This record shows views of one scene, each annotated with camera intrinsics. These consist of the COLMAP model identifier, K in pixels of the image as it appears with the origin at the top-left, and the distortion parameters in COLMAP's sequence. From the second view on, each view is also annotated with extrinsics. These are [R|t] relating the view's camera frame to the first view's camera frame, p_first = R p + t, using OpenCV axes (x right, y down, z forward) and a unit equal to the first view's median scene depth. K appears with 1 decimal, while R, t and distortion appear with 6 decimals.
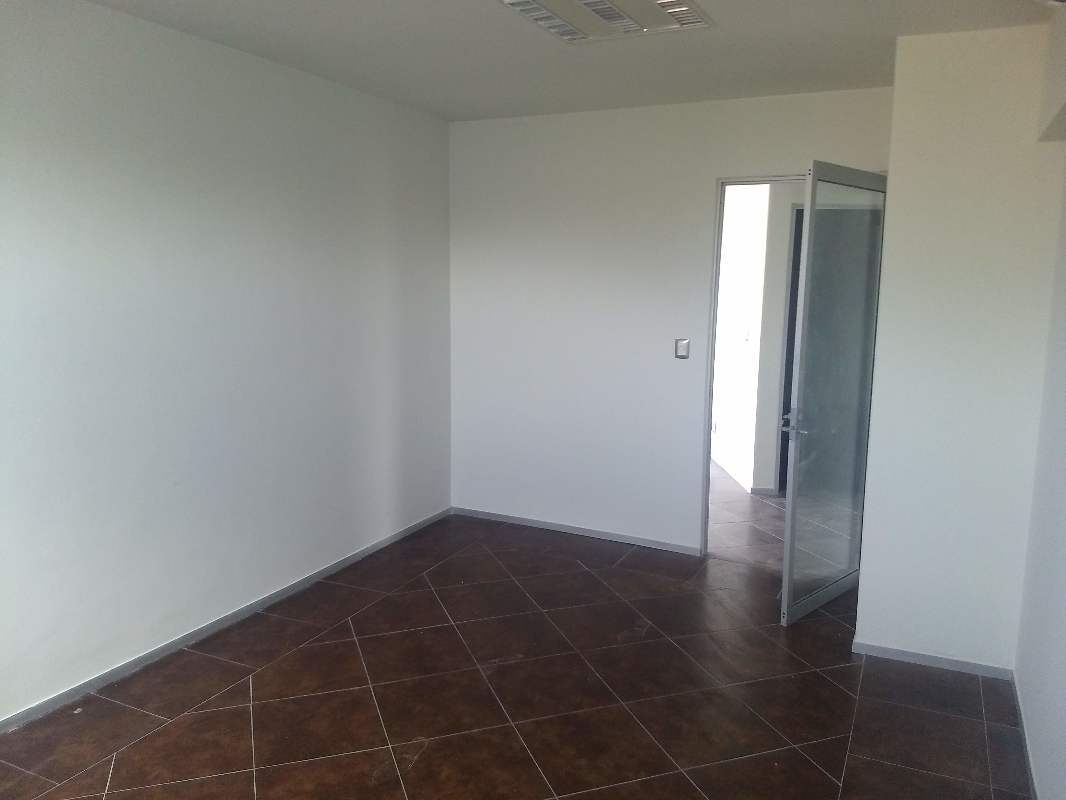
lens RADIAL K [[834.1, 0, 533.0], [0, 834.1, 400.0], [0, 0, 1]] dist [0.174564, -0.249341]
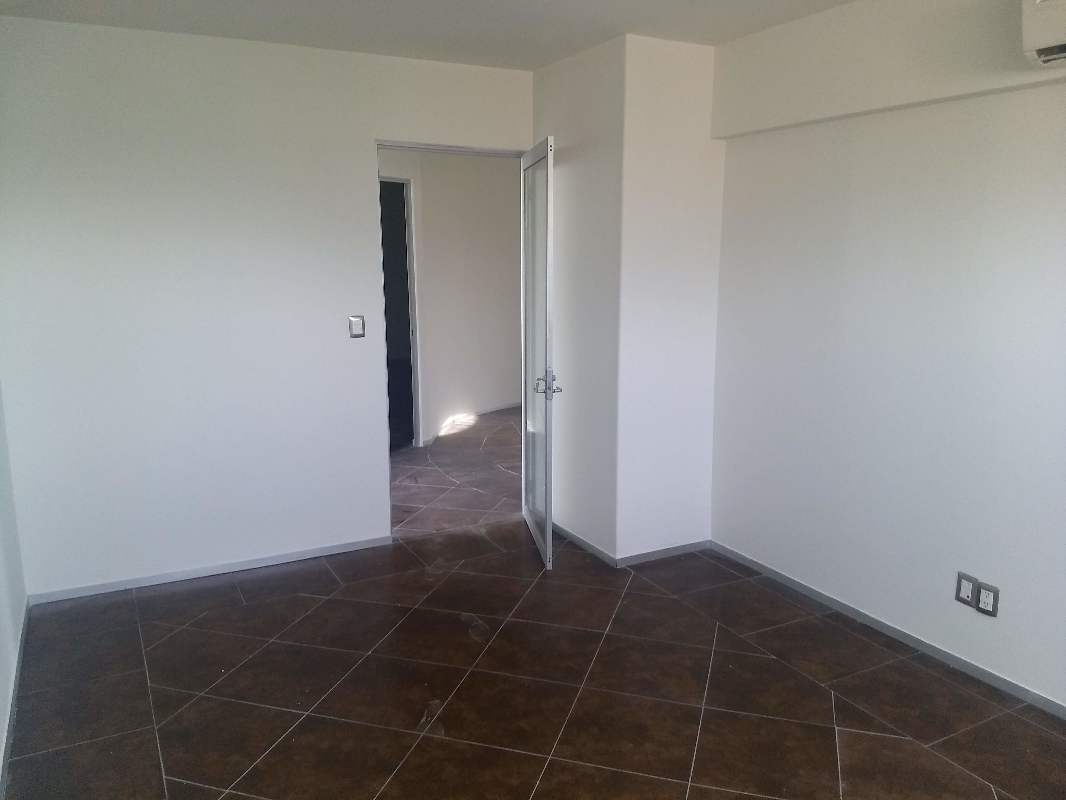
lens RADIAL K [[834.1, 0, 533.0], [0, 834.1, 400.0], [0, 0, 1]] dist [0.174564, -0.249341]
pose [[0.586438, -0.158504, 0.794334, -0.520272], [0.129279, 0.986411, 0.101387, -0.059499], [-0.799611, 0.043233, 0.598961, 0.357329]]
